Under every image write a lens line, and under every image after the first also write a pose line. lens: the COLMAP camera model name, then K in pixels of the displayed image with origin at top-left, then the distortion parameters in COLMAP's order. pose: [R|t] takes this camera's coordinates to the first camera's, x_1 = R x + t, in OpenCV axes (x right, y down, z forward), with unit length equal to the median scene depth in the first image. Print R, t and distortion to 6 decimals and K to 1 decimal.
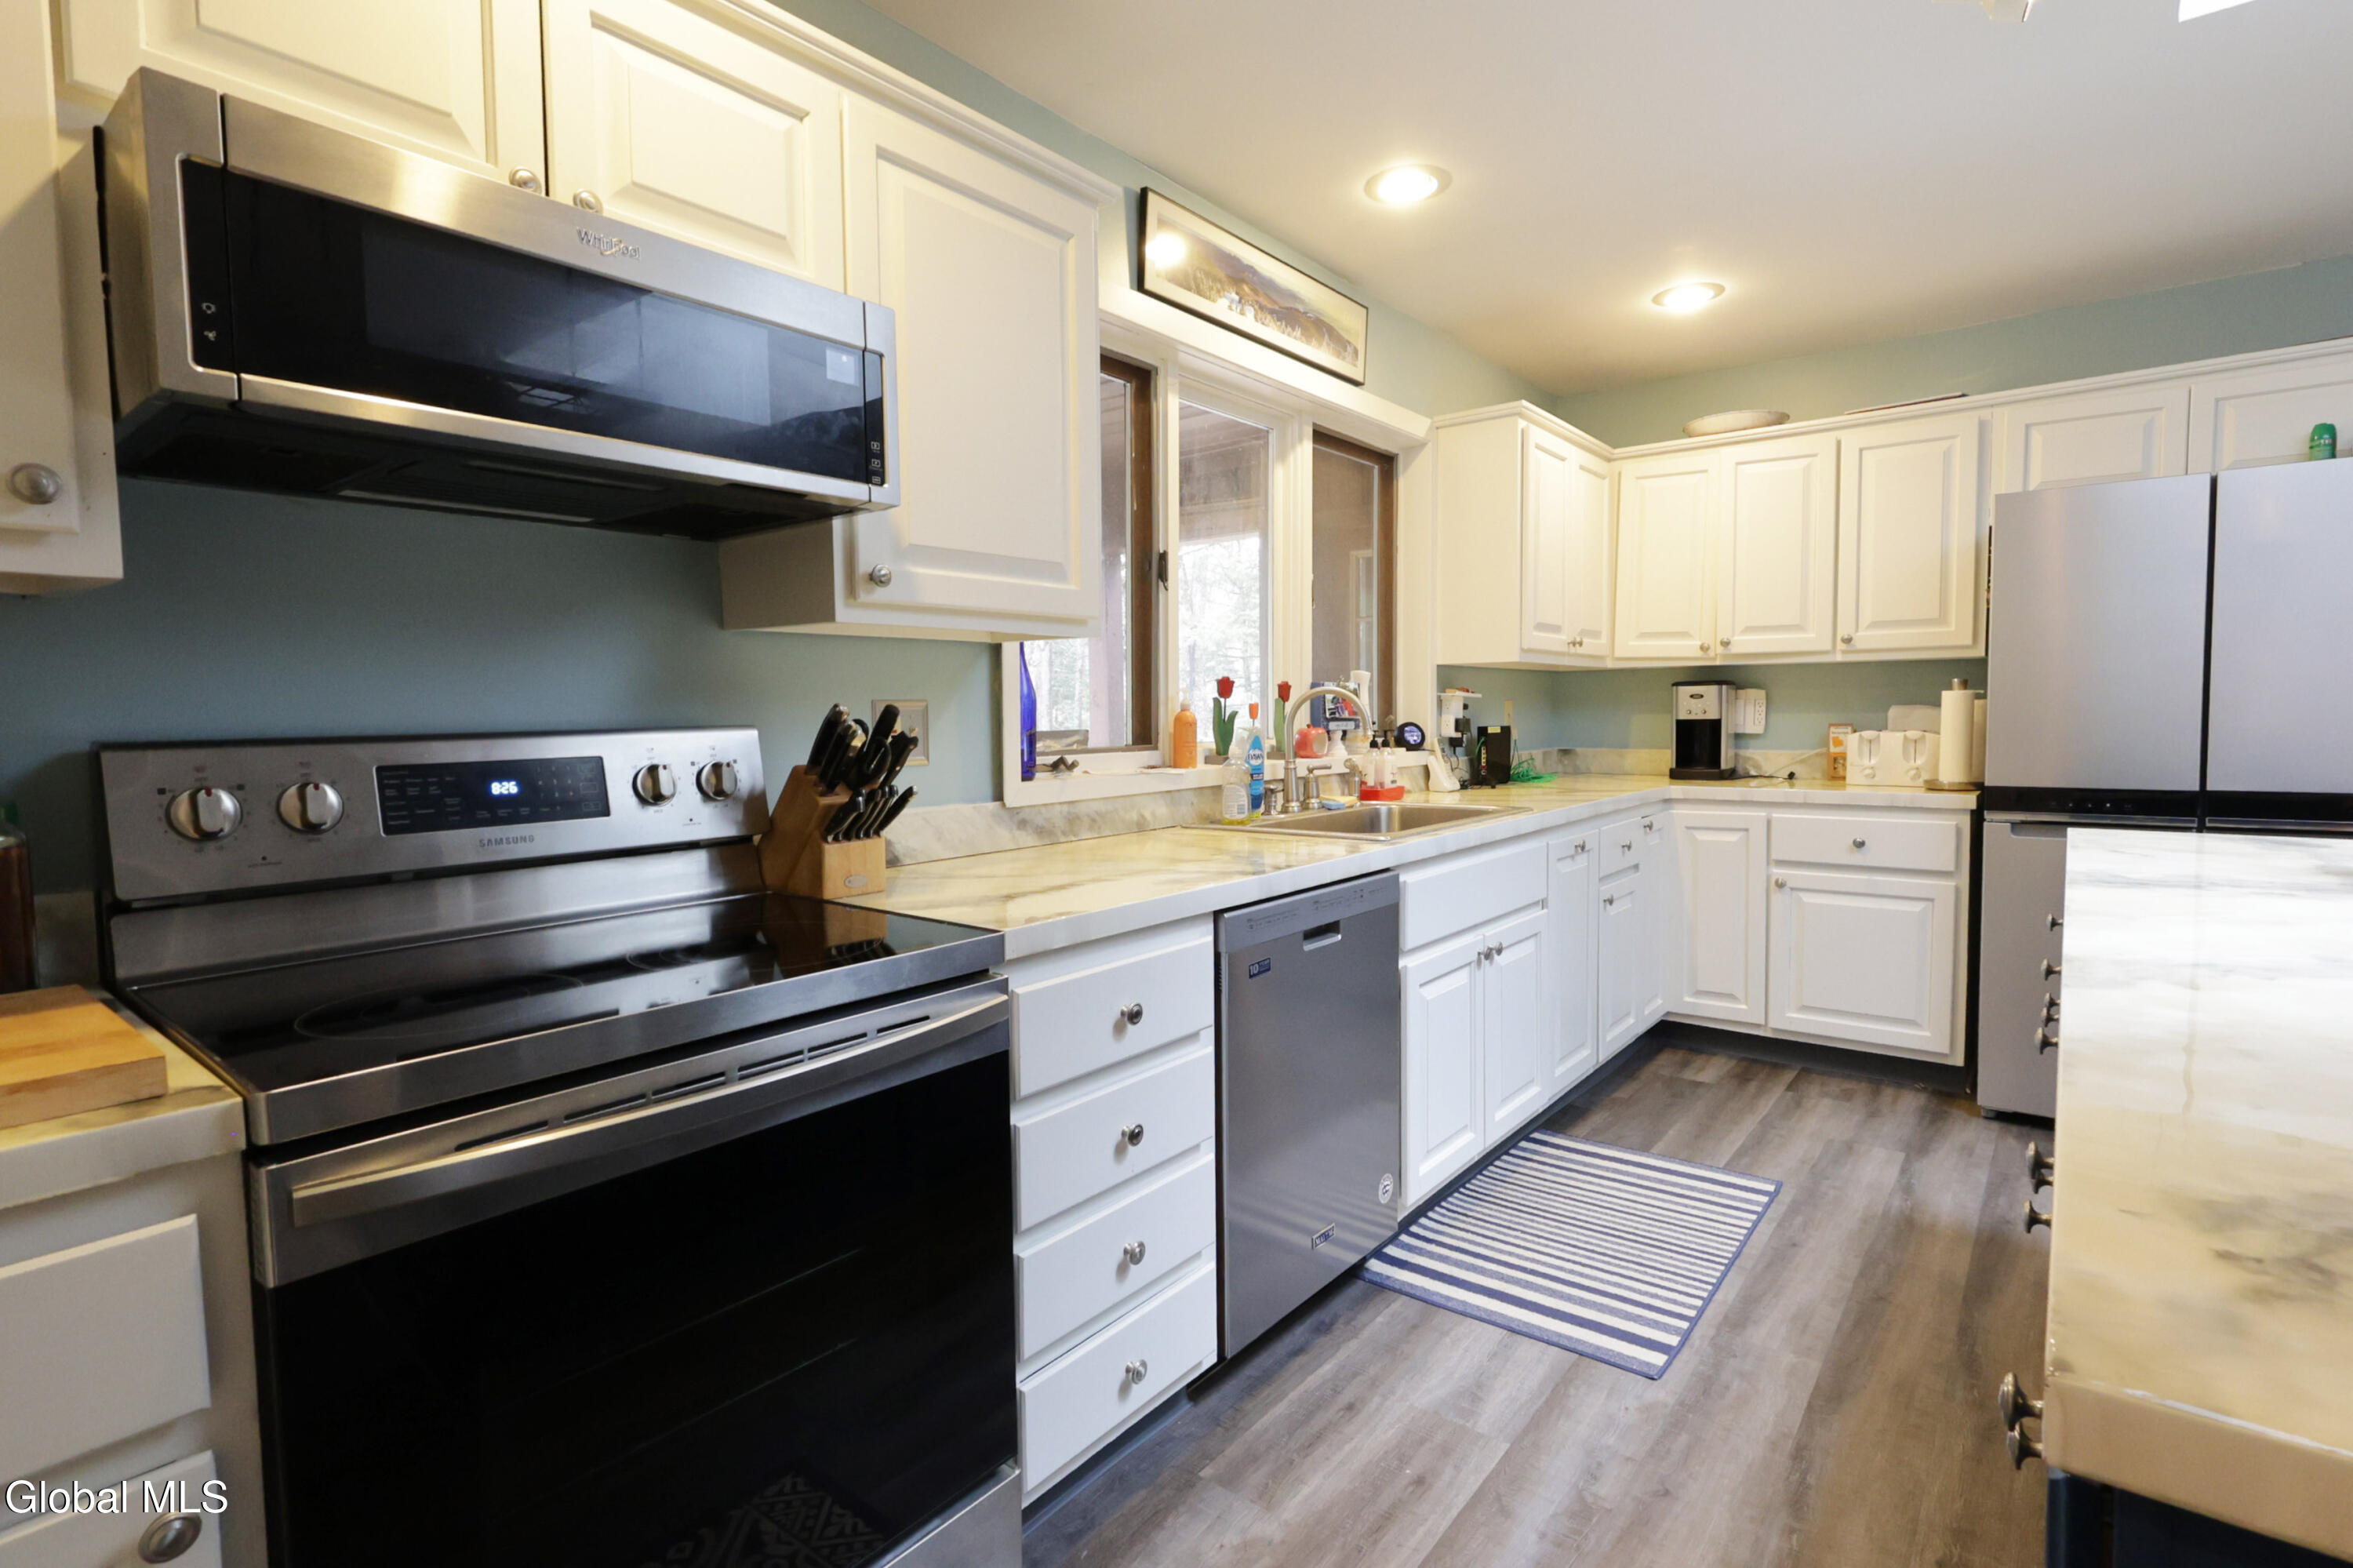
lens RADIAL K [[1137.3, 0, 1176.5], [0, 1137.3, 784.0], [0, 0, 1]] dist [-0.000922, 0.000882]
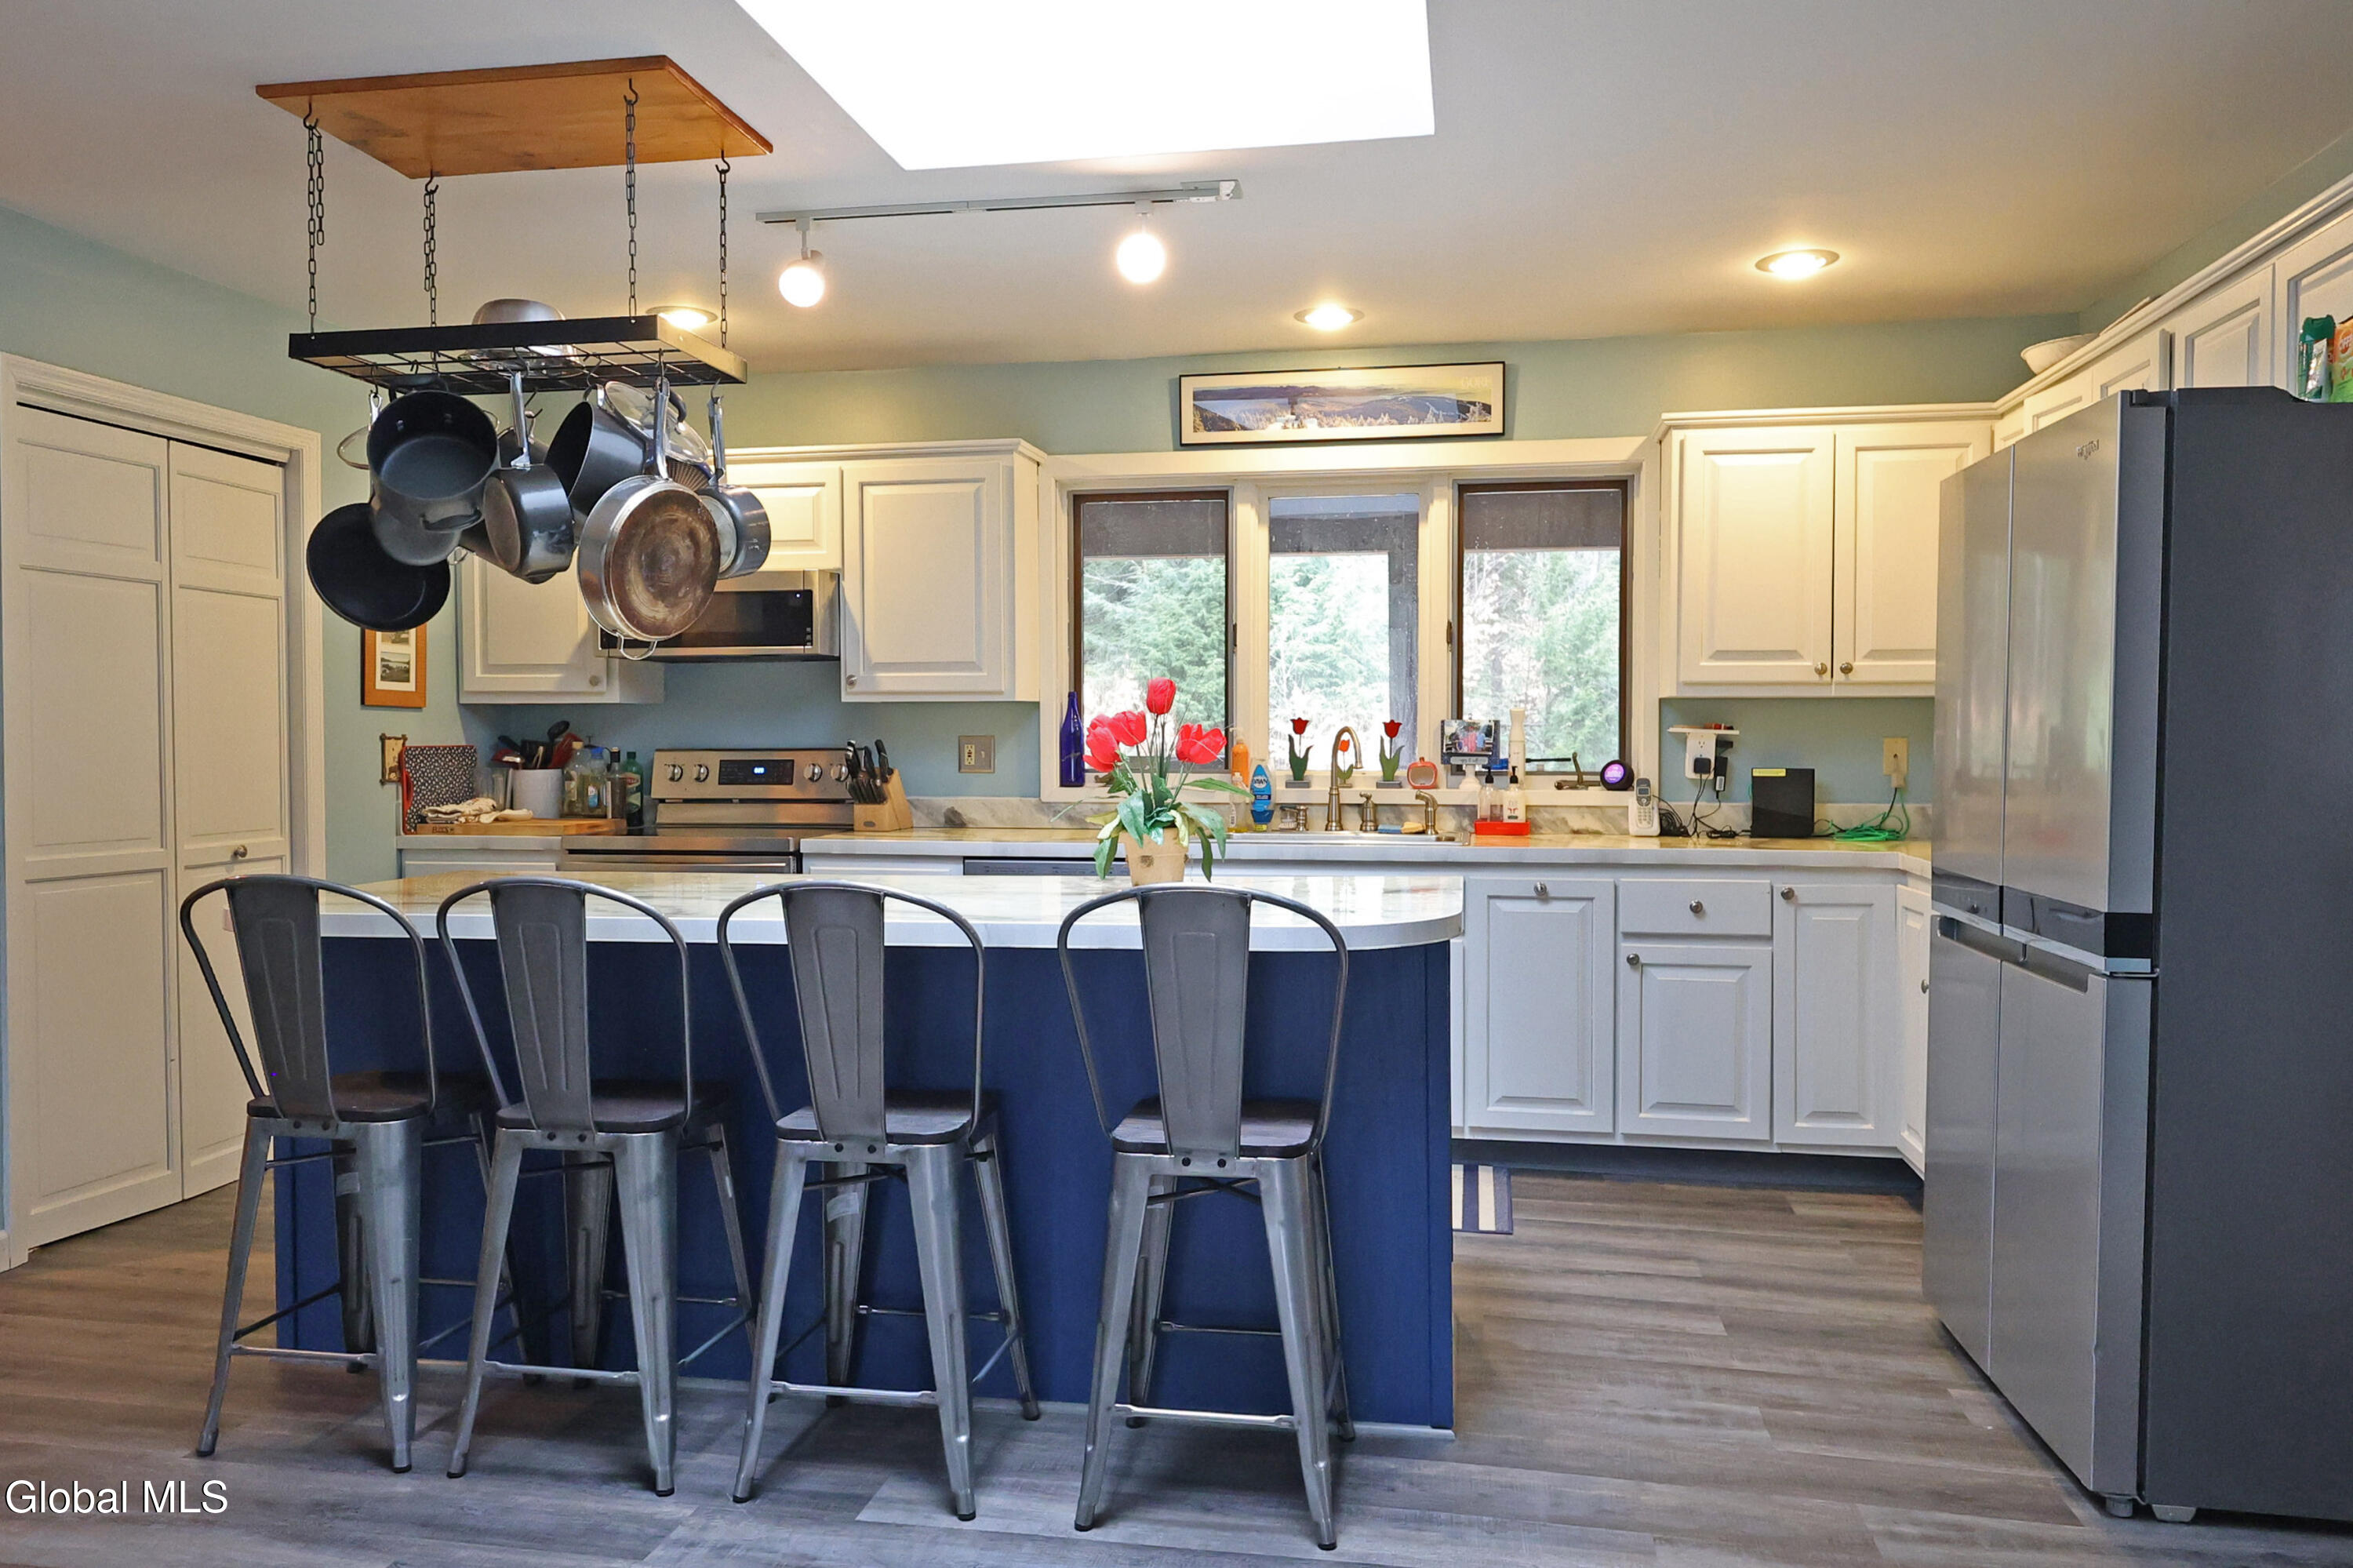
lens RADIAL K [[1672.9, 0, 1176.5], [0, 1672.9, 784.0], [0, 0, 1]] dist [-0.005174, -0.004325]
pose [[0.468973, 0.047670, -0.881925, 2.001777], [-0.063043, 0.997802, 0.020410, -0.063892], [0.880960, 0.046028, 0.470948, 0.041767]]
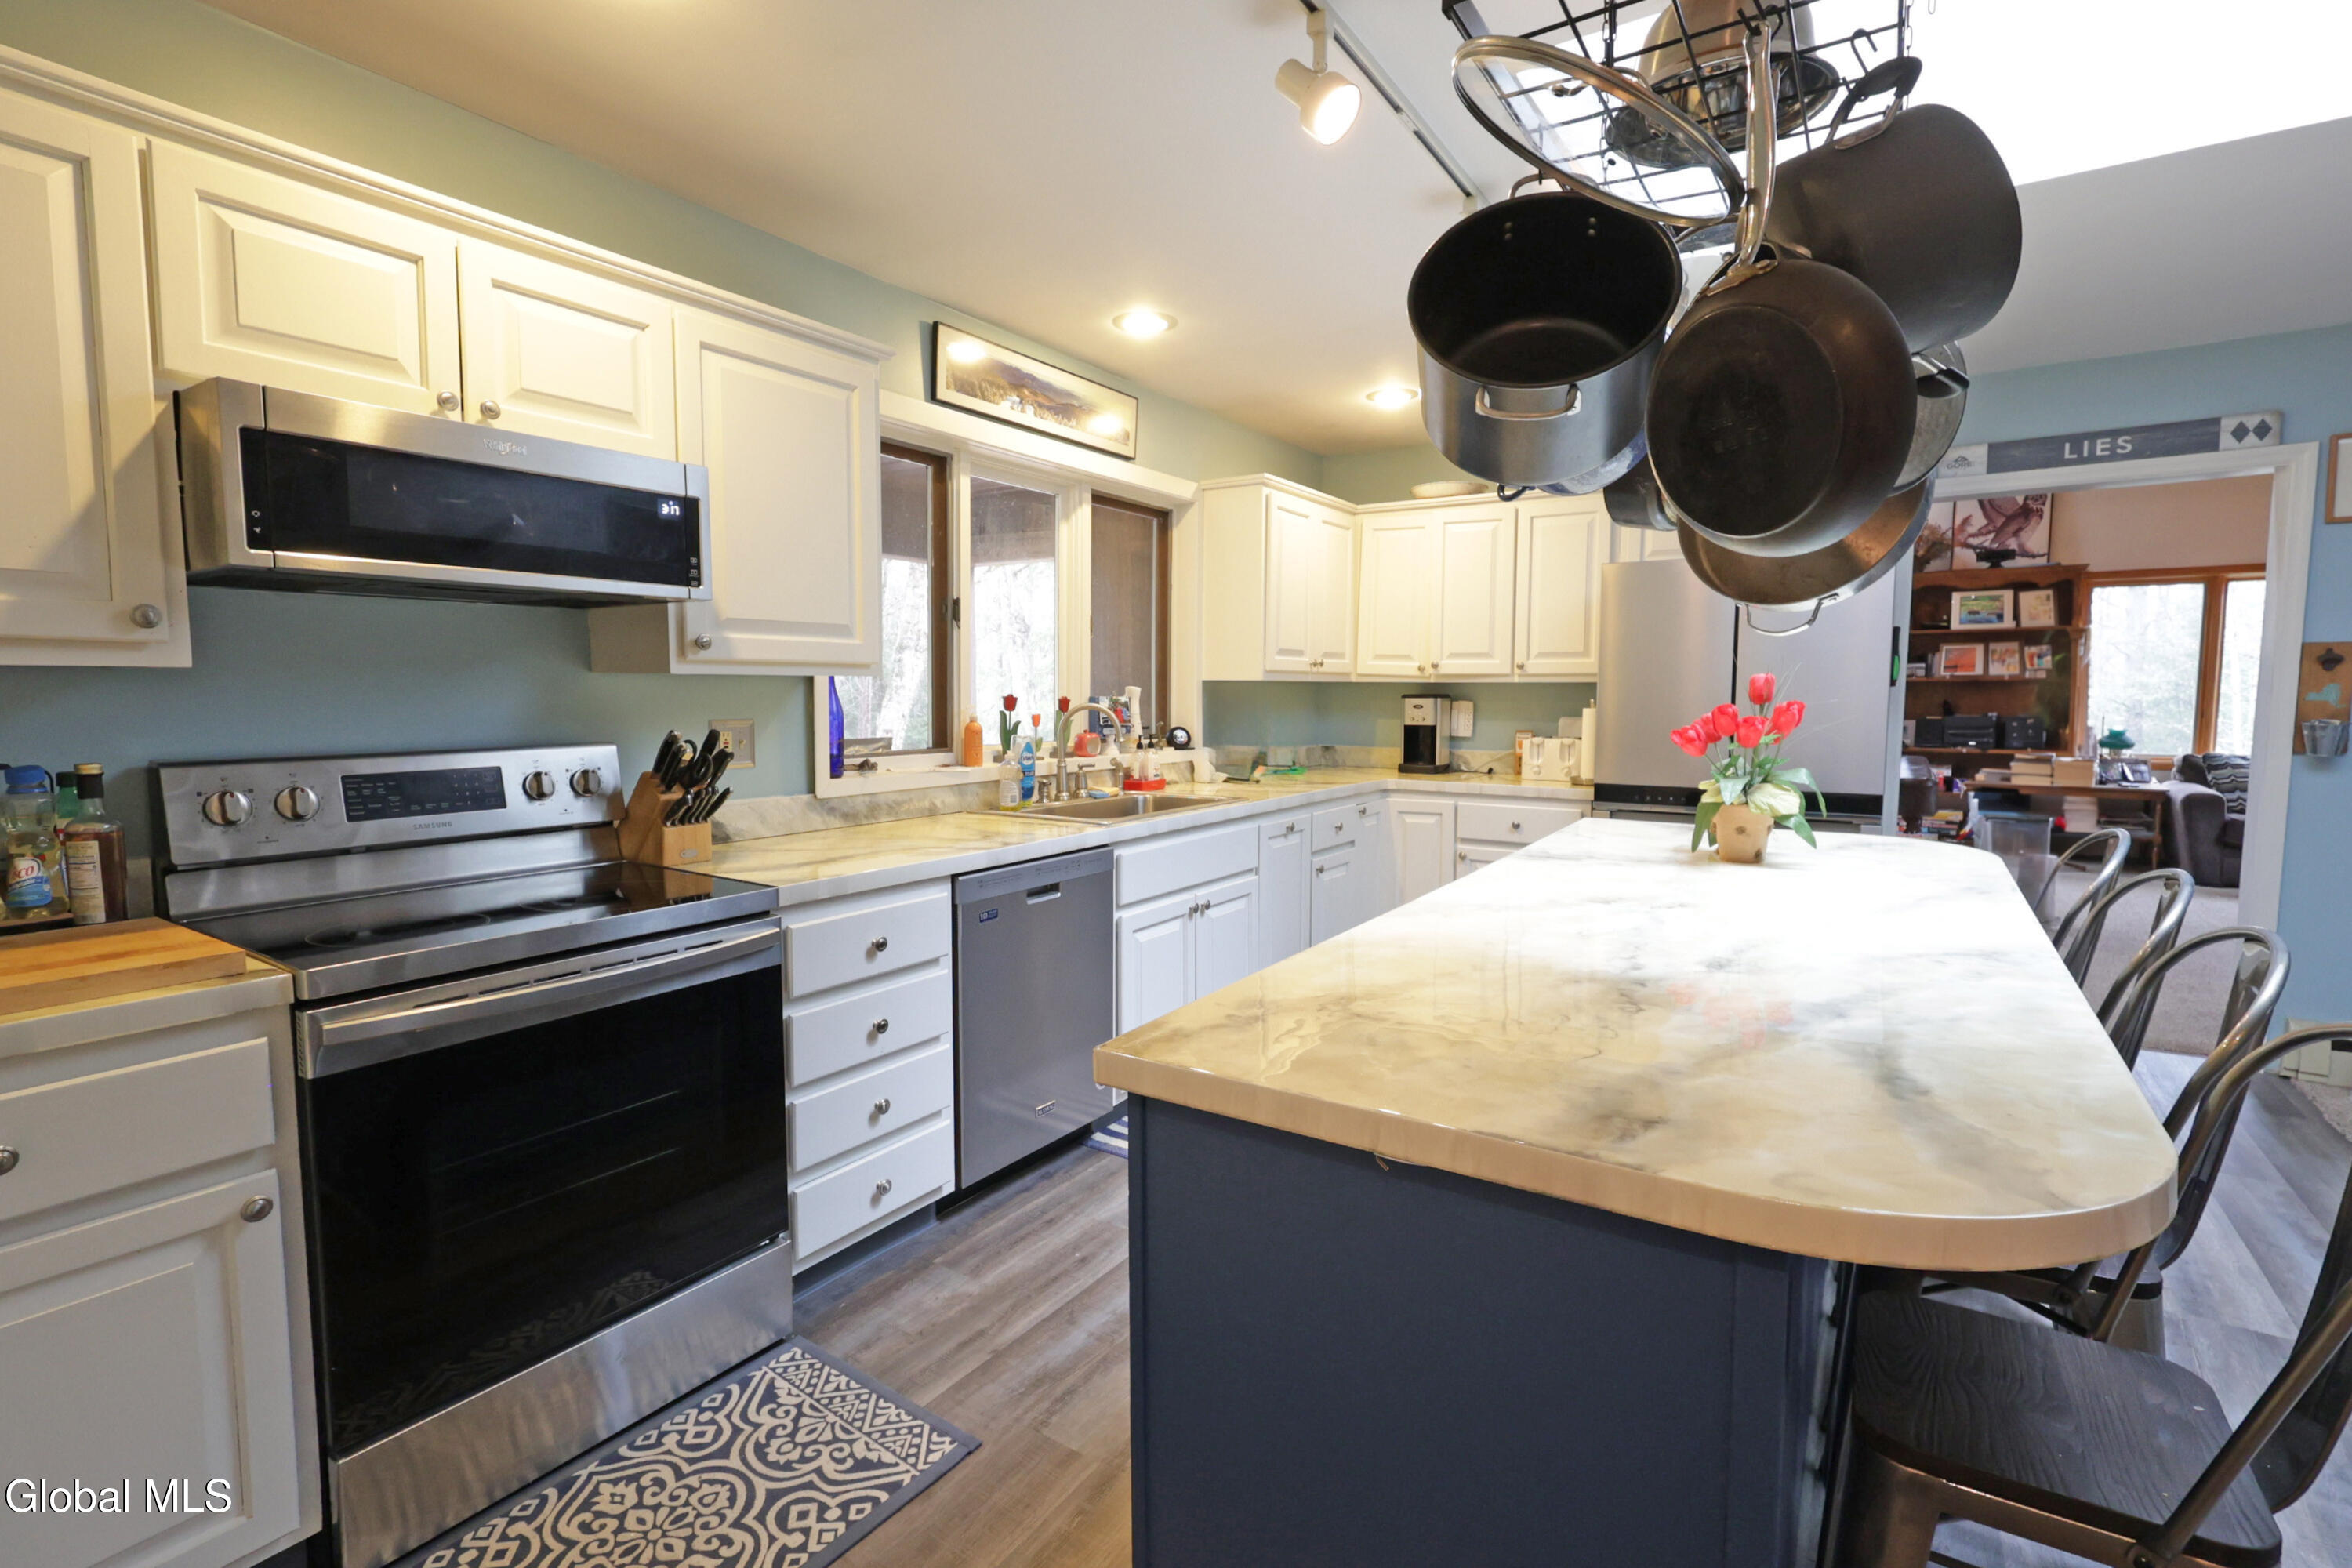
lens RADIAL K [[1095.4, 0, 1176.0], [0, 1095.4, 784.0], [0, 0, 1]] dist [-0.000368, -0.000431]
pose [[0.996192, 0.008007, 0.086813, 0.154821], [-0.009948, 0.999709, 0.021954, -0.028108], [-0.086612, -0.022734, 0.995983, -0.311212]]
